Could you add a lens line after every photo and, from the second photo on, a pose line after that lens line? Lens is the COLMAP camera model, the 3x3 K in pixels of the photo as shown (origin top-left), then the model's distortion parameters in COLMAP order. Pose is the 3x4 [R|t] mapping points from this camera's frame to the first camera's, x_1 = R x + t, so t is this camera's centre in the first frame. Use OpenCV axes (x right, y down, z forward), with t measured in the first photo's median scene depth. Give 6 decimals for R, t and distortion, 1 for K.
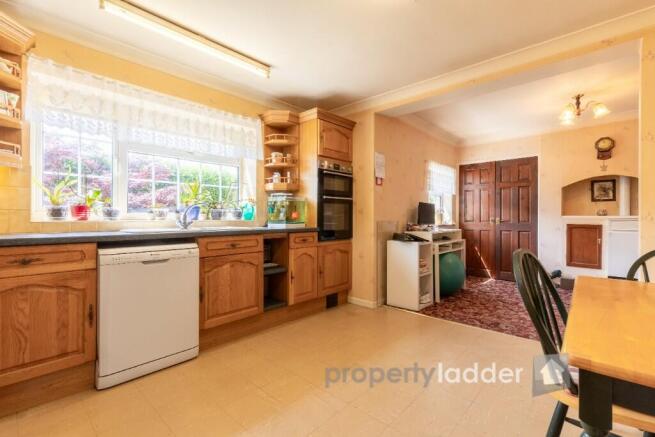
lens RADIAL K [[294.8, 0, 325.6], [0, 294.8, 217.1], [0, 0, 1]] dist [0.005881, -0.000268]
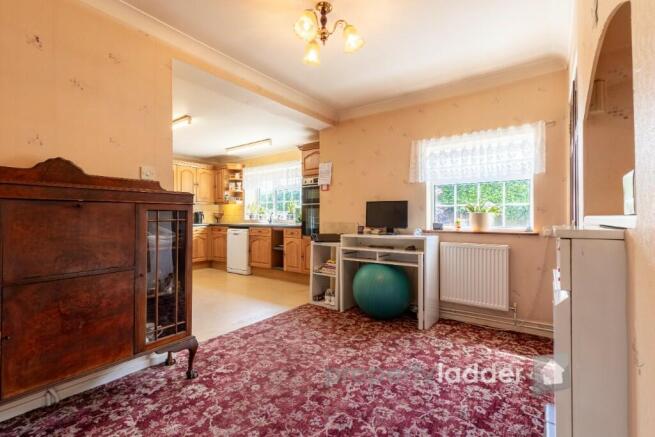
lens RADIAL K [[294.8, 0, 331.1], [0, 294.8, 217.3], [0, 0, 1]] dist [0.005881, -0.000268]
pose [[0.125760, -0.002336, -0.992058, 1.163856], [0.001000, 0.999997, -0.002227, -0.001969], [0.992060, -0.000712, 0.125762, 0.772158]]
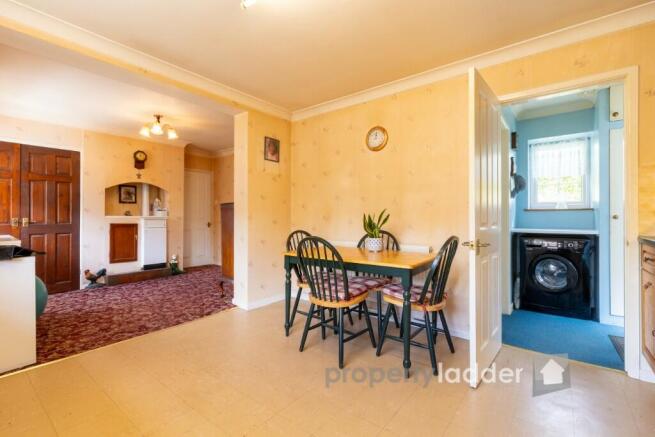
lens RADIAL K [[294.8, 0, 330.2], [0, 294.8, 217.3], [0, 0, 1]] dist [0.005881, -0.000268]
pose [[-0.087962, -0.002809, 0.996120, -0.320725], [0.002859, 0.999991, 0.003072, 0.000058], [-0.996120, 0.003118, -0.087953, 0.339868]]
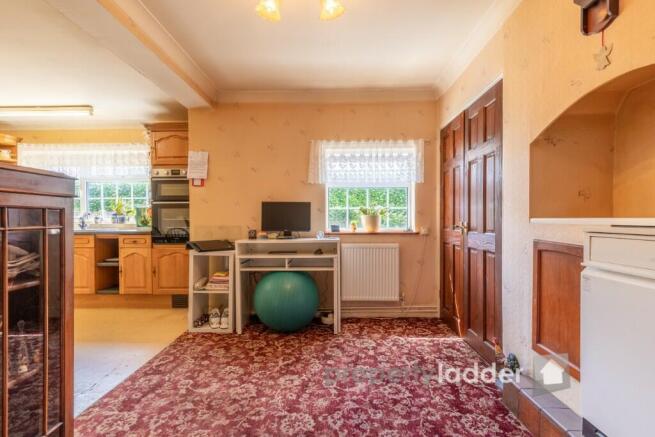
lens RADIAL K [[294.8, 0, 324.9], [0, 294.8, 224.3], [0, 0, 1]] dist [0.005881, -0.000268]
pose [[0.668376, 0.008583, -0.743774, 0.988989], [0.004488, 0.999869, 0.015571, -0.003174], [0.743810, -0.013746, 0.668249, 0.597383]]
